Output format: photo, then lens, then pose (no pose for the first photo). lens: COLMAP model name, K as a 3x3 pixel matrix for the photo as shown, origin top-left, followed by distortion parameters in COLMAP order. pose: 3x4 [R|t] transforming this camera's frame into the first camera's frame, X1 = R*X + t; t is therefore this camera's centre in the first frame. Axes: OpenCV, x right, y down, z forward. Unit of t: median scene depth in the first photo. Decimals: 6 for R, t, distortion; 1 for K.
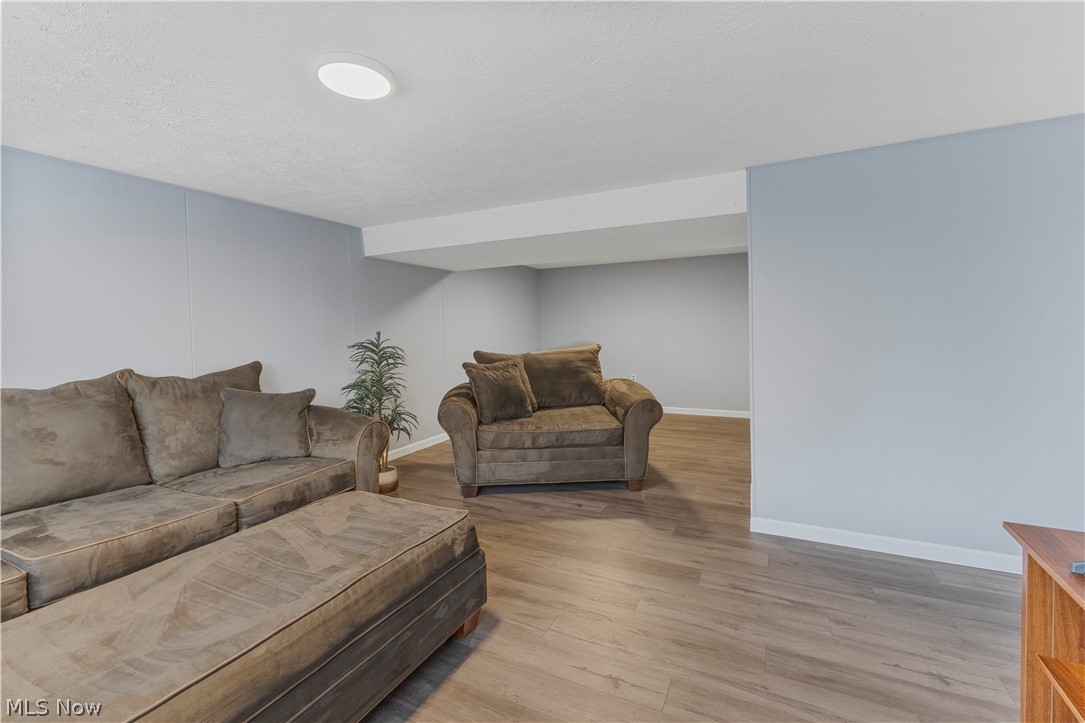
lens RADIAL K [[474.0, 0, 549.7], [0, 474.0, 332.4], [0, 0, 1]] dist [0.002317, 0.000389]
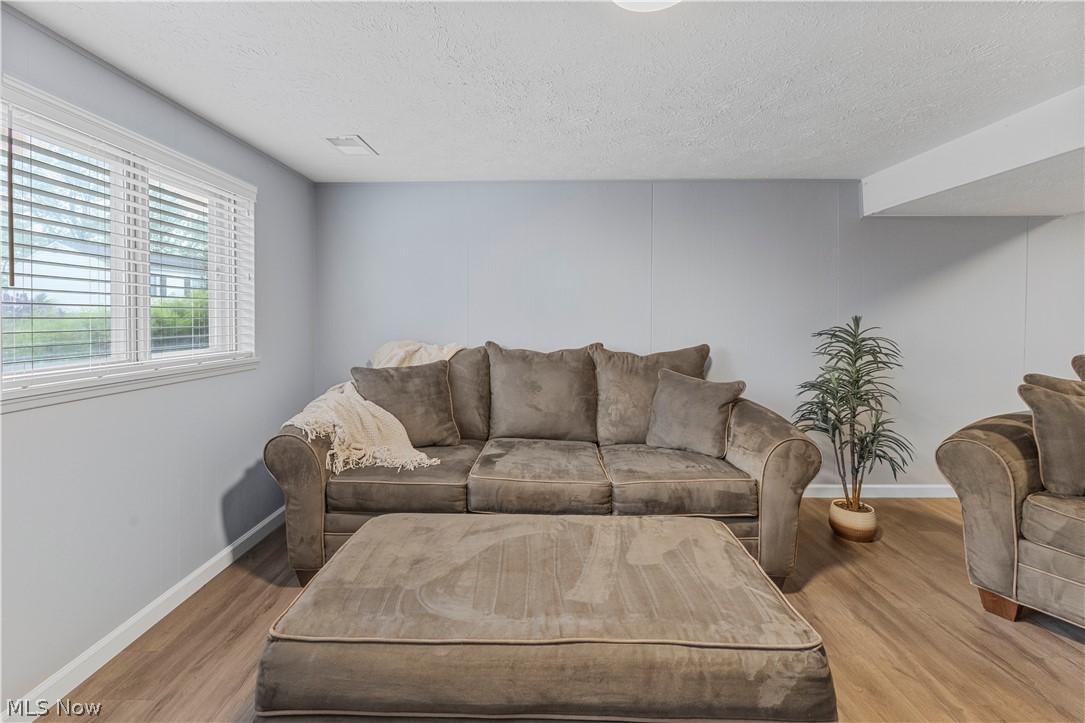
lens RADIAL K [[477.3, 0, 544.6], [0, 477.3, 315.0], [0, 0, 1]] dist [0.009921, -0.004498]
pose [[0.420154, 0.017916, -0.907276, 0.145648], [-0.017628, 0.999778, 0.011579, -0.004988], [0.907281, 0.011128, 0.420377, 0.348095]]
